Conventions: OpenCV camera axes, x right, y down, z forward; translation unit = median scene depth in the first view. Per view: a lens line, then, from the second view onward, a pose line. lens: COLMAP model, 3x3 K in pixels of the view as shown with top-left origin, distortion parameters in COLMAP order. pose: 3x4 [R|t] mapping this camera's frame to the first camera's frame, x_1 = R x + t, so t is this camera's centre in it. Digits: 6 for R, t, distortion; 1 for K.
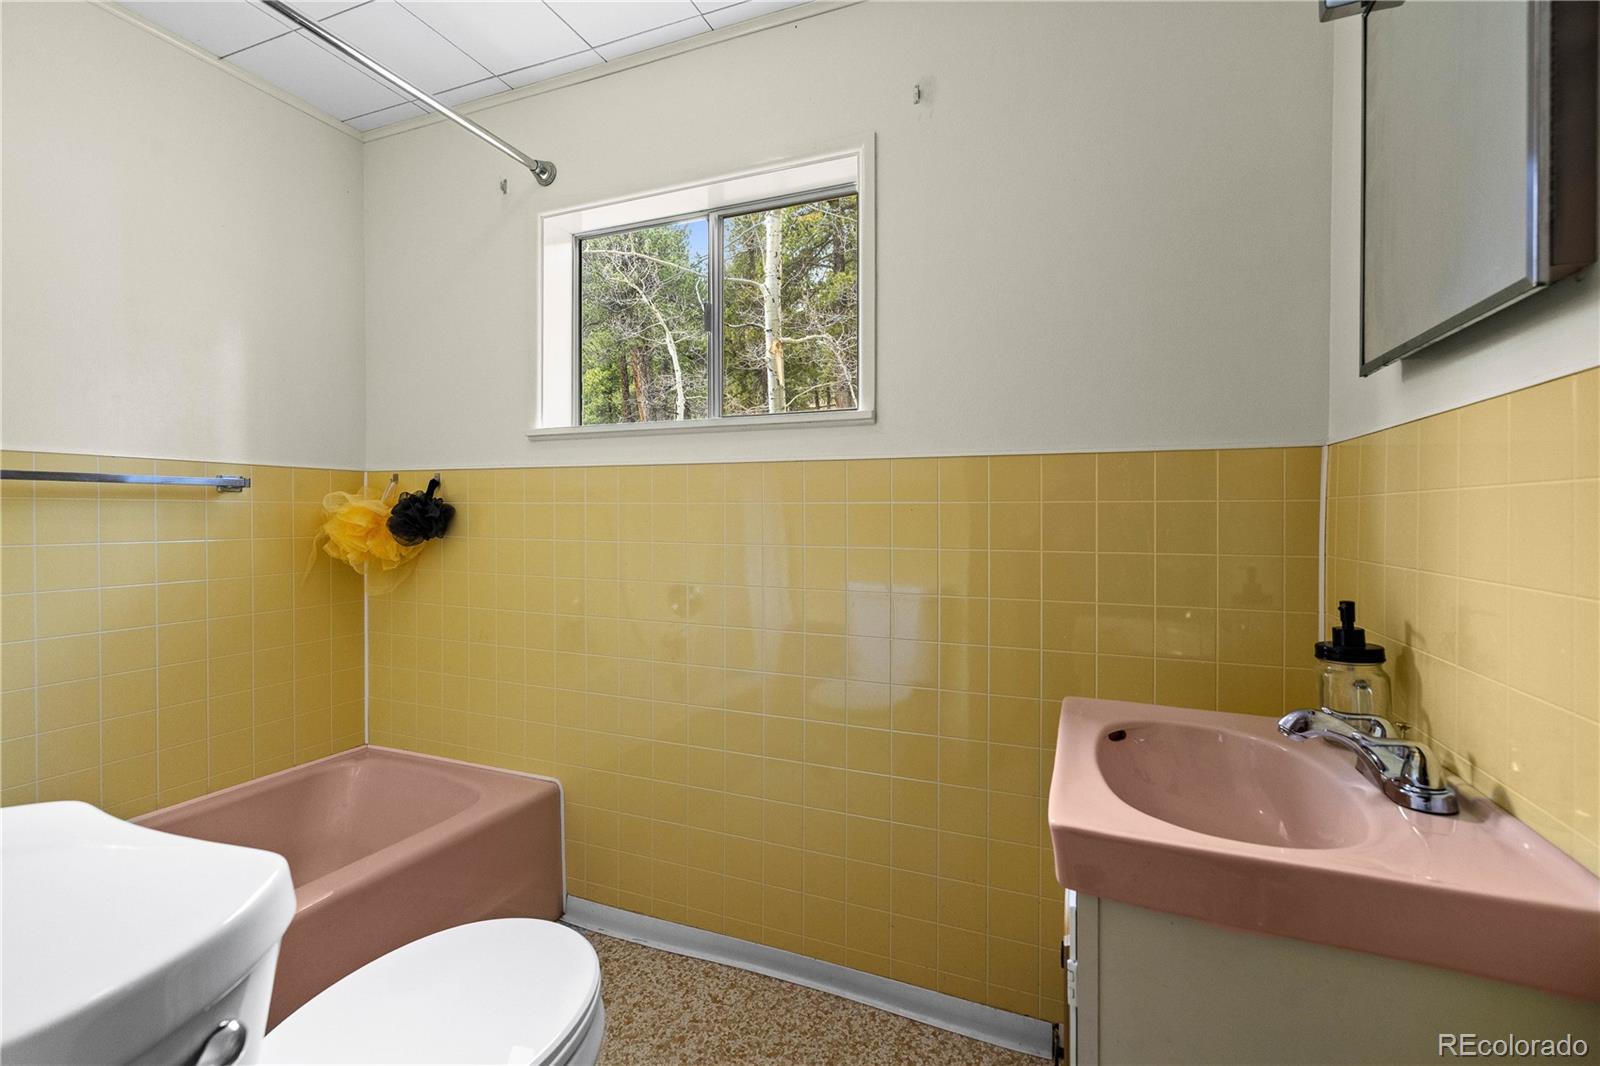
lens RADIAL K [[673.5, 0, 800.9], [0, 673.5, 524.0], [0, 0, 1]] dist [0.002359, -0.001284]
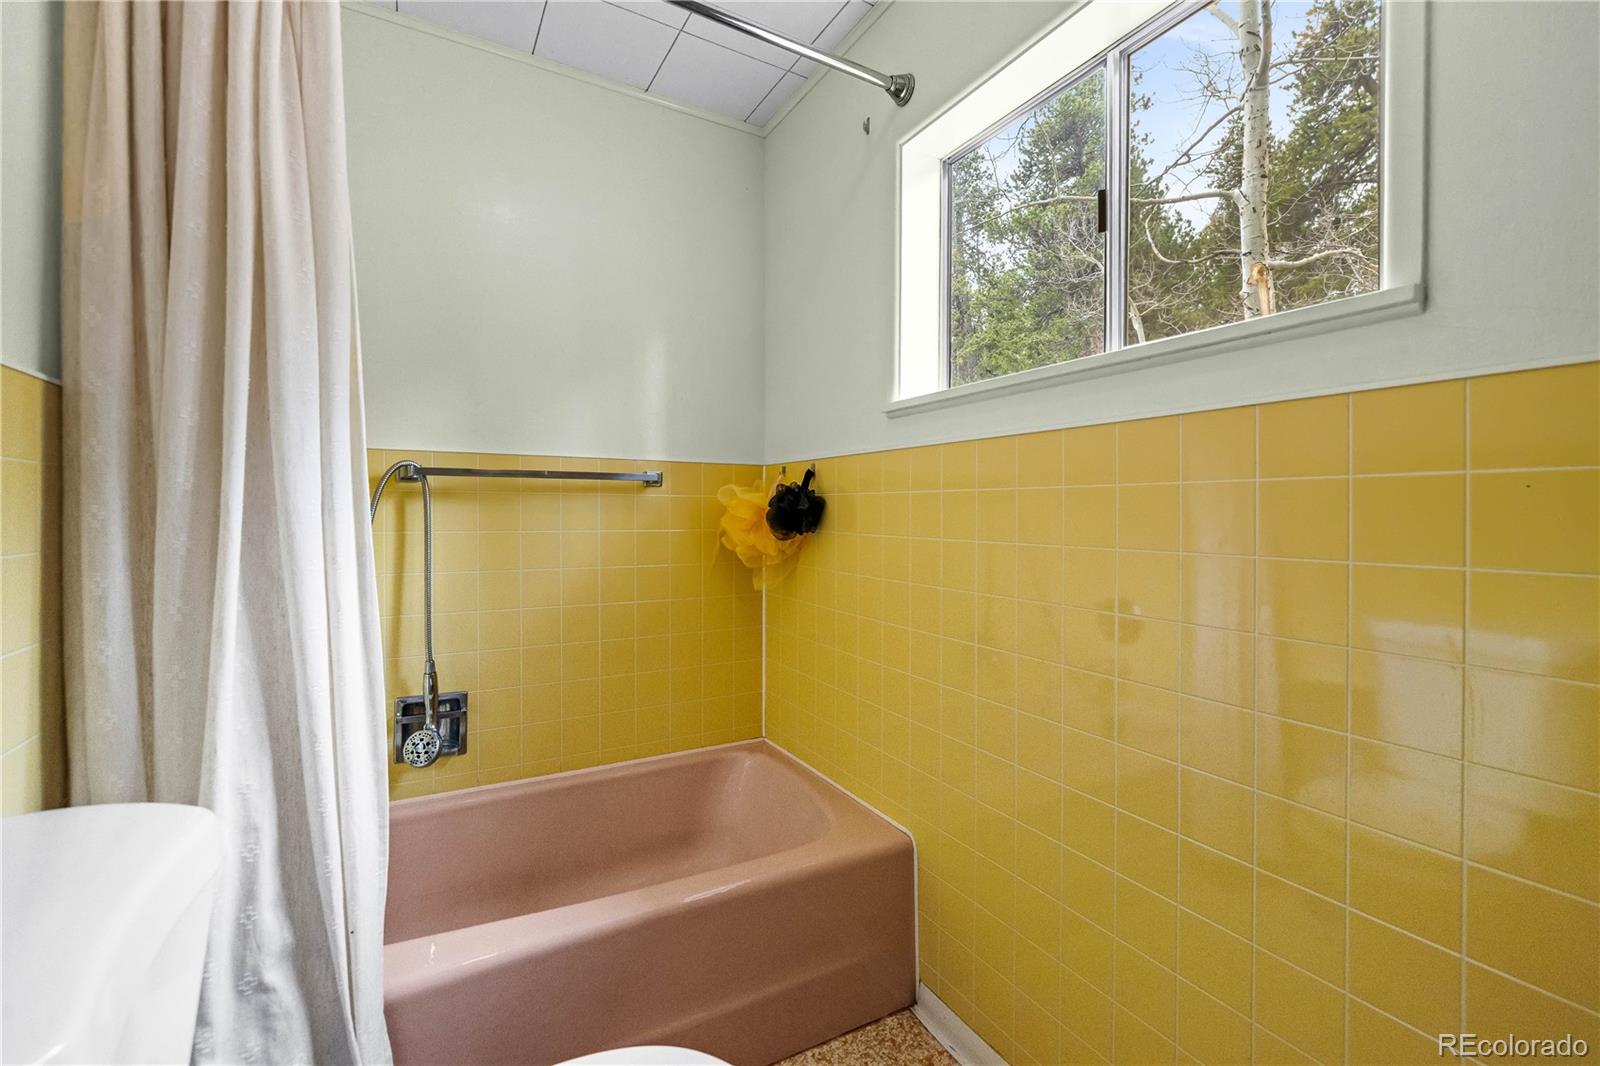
lens RADIAL K [[673.5, 0, 847.9], [0, 673.5, 521.4], [0, 0, 1]] dist [0.002359, -0.001284]
pose [[0.812365, 0.008641, -0.583086, 0.044048], [-0.013305, 0.999905, -0.003718, 0.007819], [0.582998, 0.010779, 0.812402, 0.277938]]
